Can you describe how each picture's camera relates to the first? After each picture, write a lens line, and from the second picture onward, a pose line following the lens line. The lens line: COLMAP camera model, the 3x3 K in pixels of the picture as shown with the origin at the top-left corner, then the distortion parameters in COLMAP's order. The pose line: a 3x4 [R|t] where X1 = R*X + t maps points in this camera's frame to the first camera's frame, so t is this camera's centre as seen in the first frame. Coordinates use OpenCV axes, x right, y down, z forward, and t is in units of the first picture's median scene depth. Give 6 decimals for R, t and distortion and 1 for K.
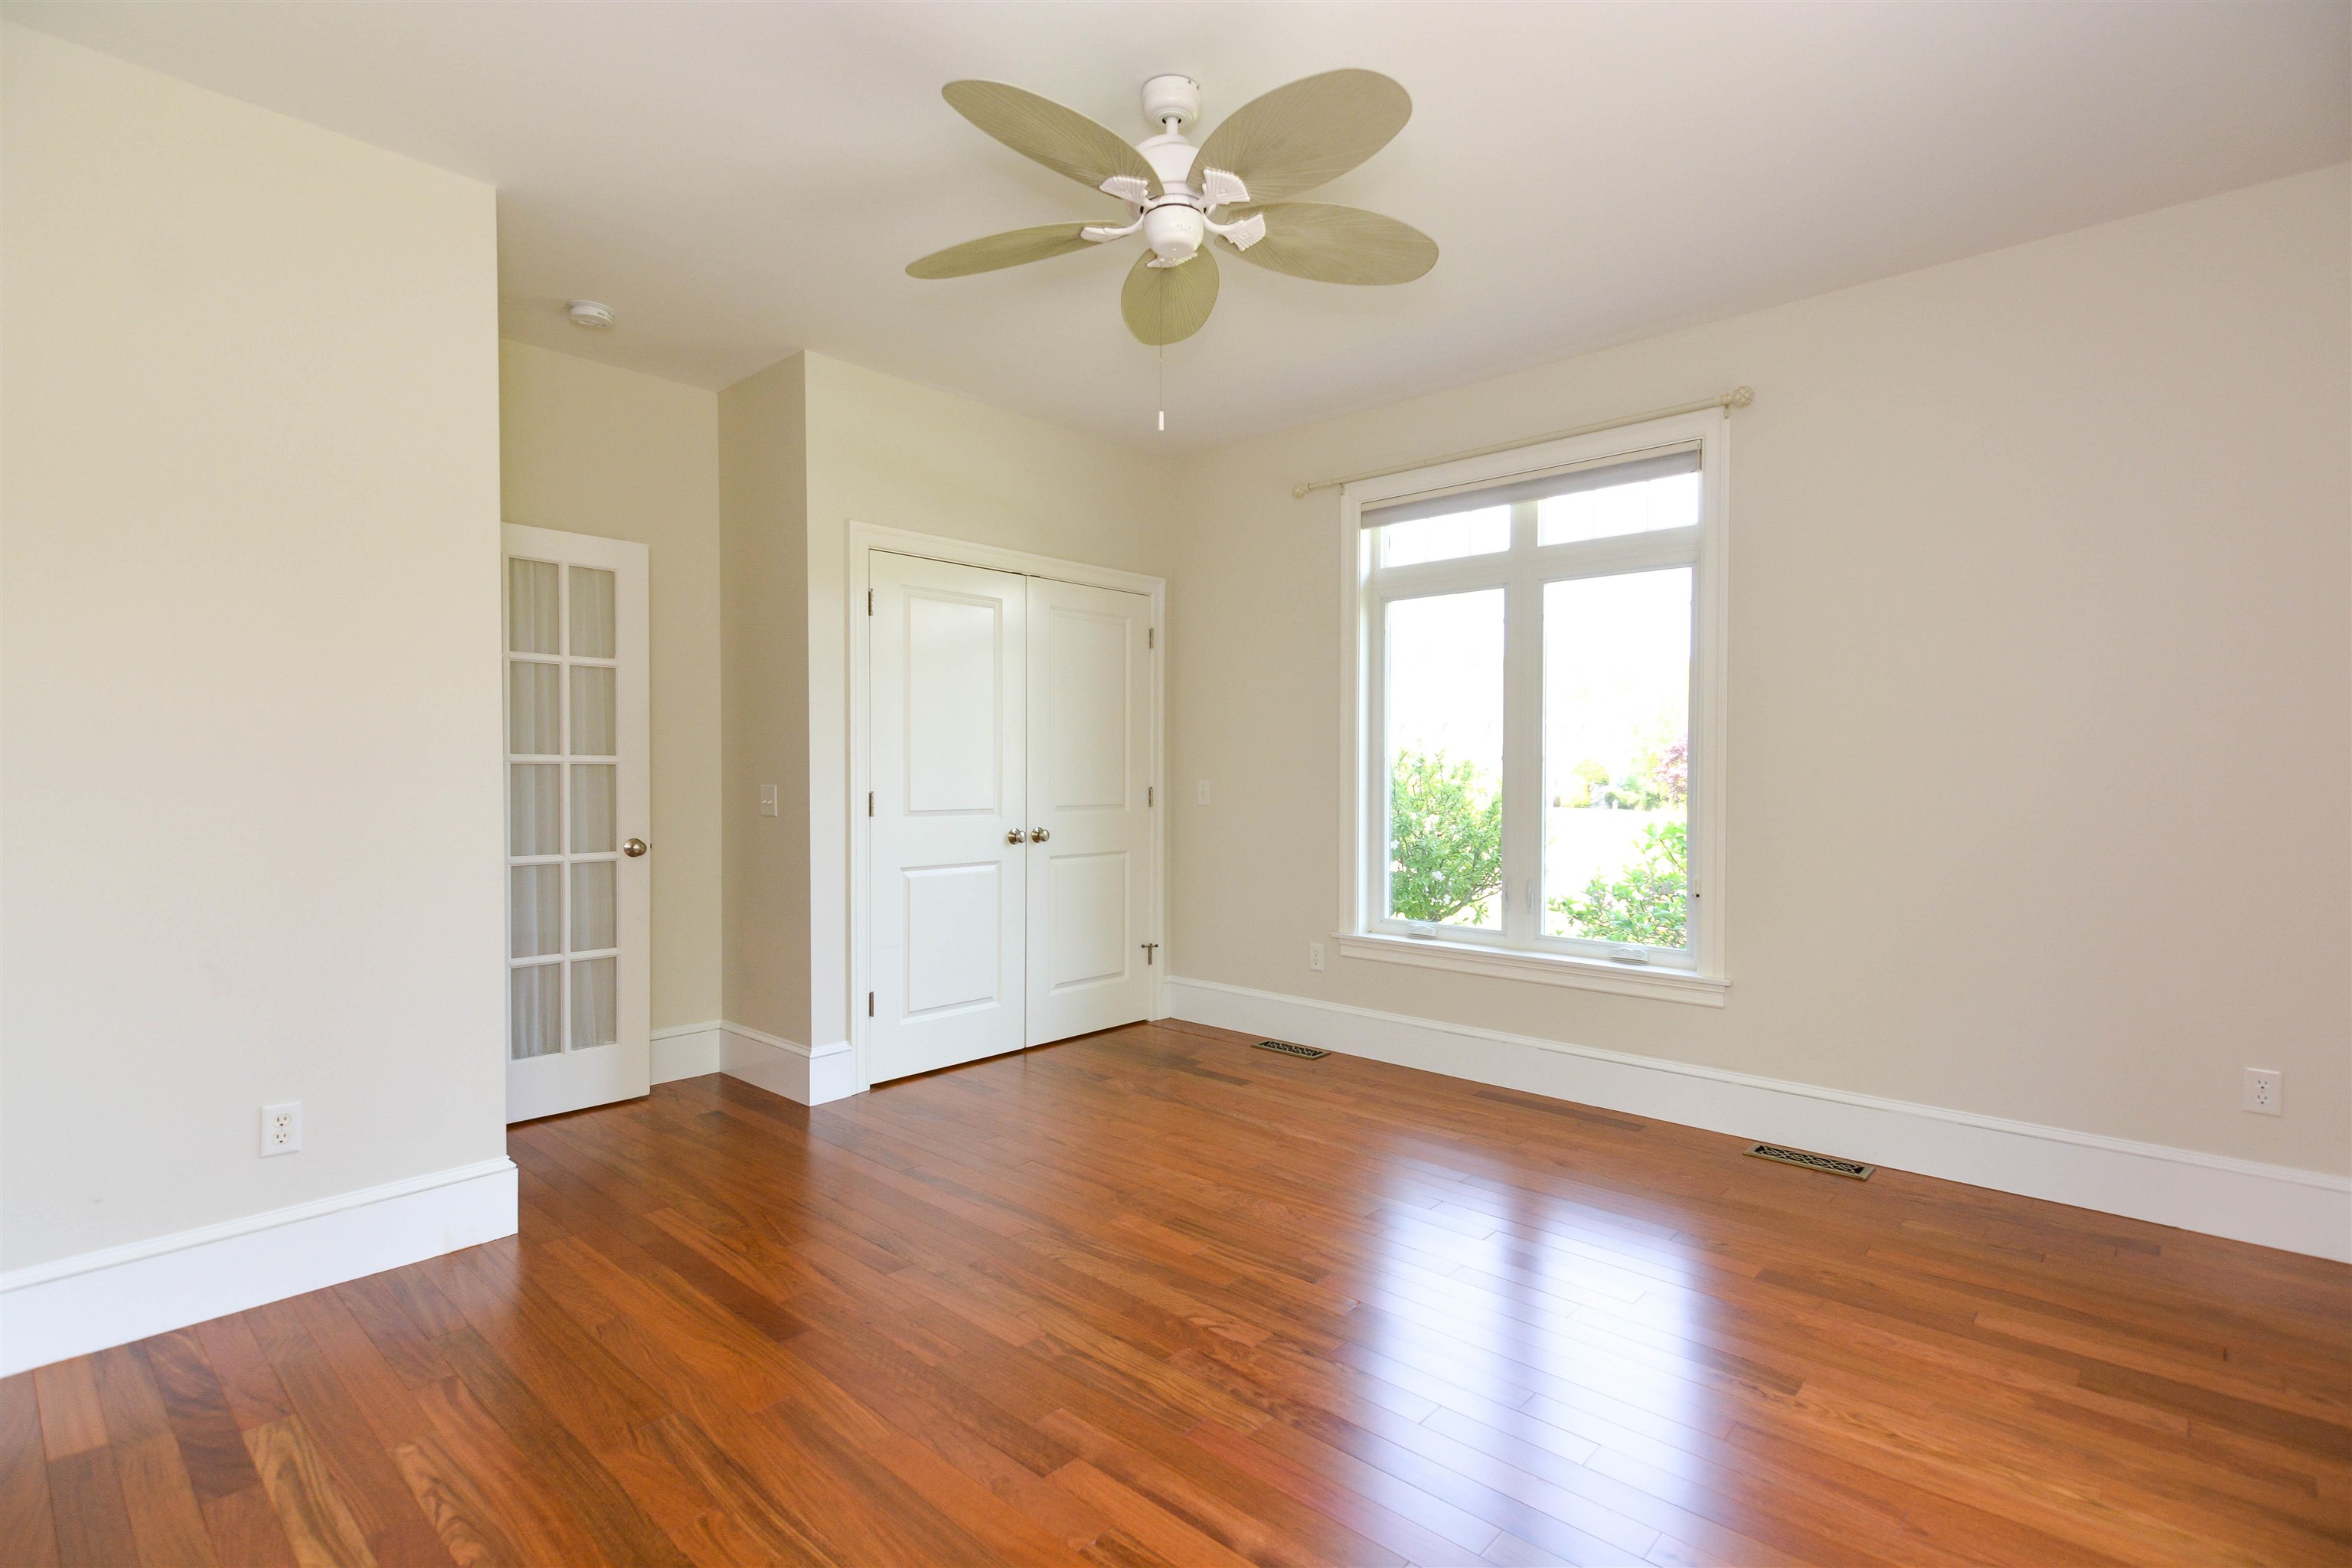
lens RADIAL K [[1132.5, 0, 1179.8], [0, 1132.5, 789.8], [0, 0, 1]] dist [0.025979, -0.018215]
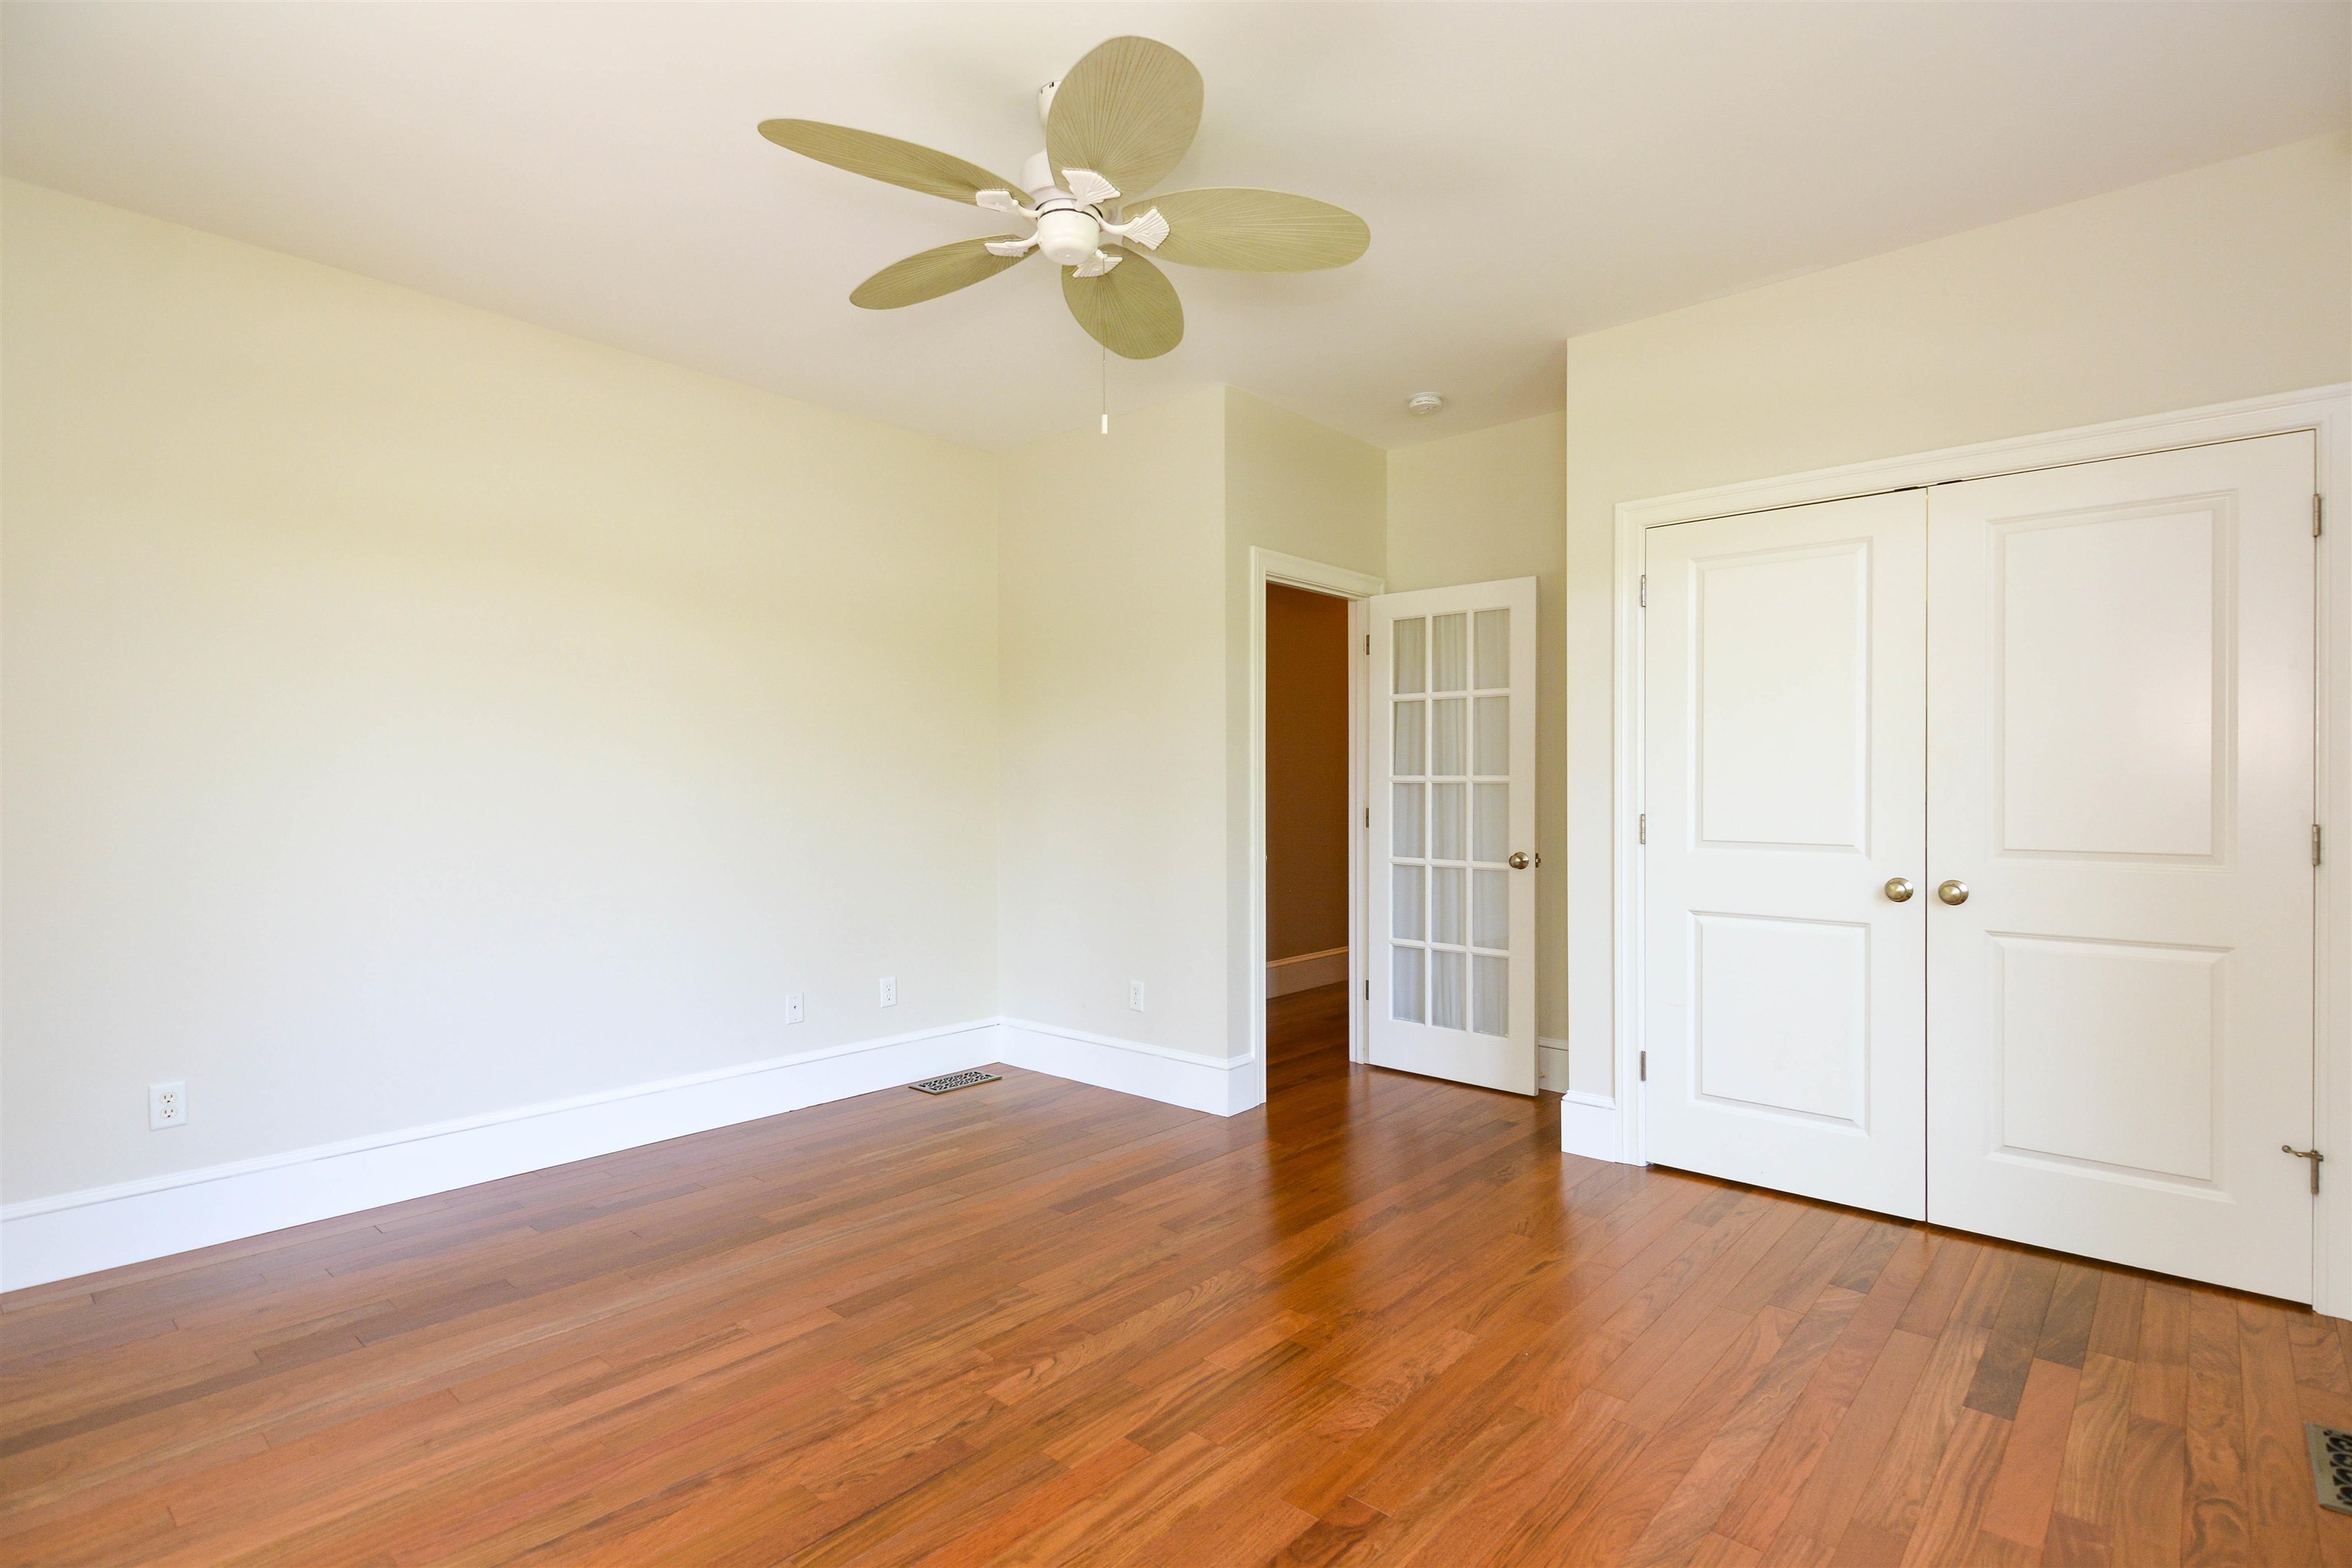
lens RADIAL K [[1132.5, 0, 1179.8], [0, 1132.5, 789.8], [0, 0, 1]] dist [0.025979, -0.018215]
pose [[0.011951, 0.002899, -0.999924, 0.612019], [-0.020221, 0.999792, 0.002657, -0.012967], [0.999724, 0.020187, 0.012007, 0.685270]]
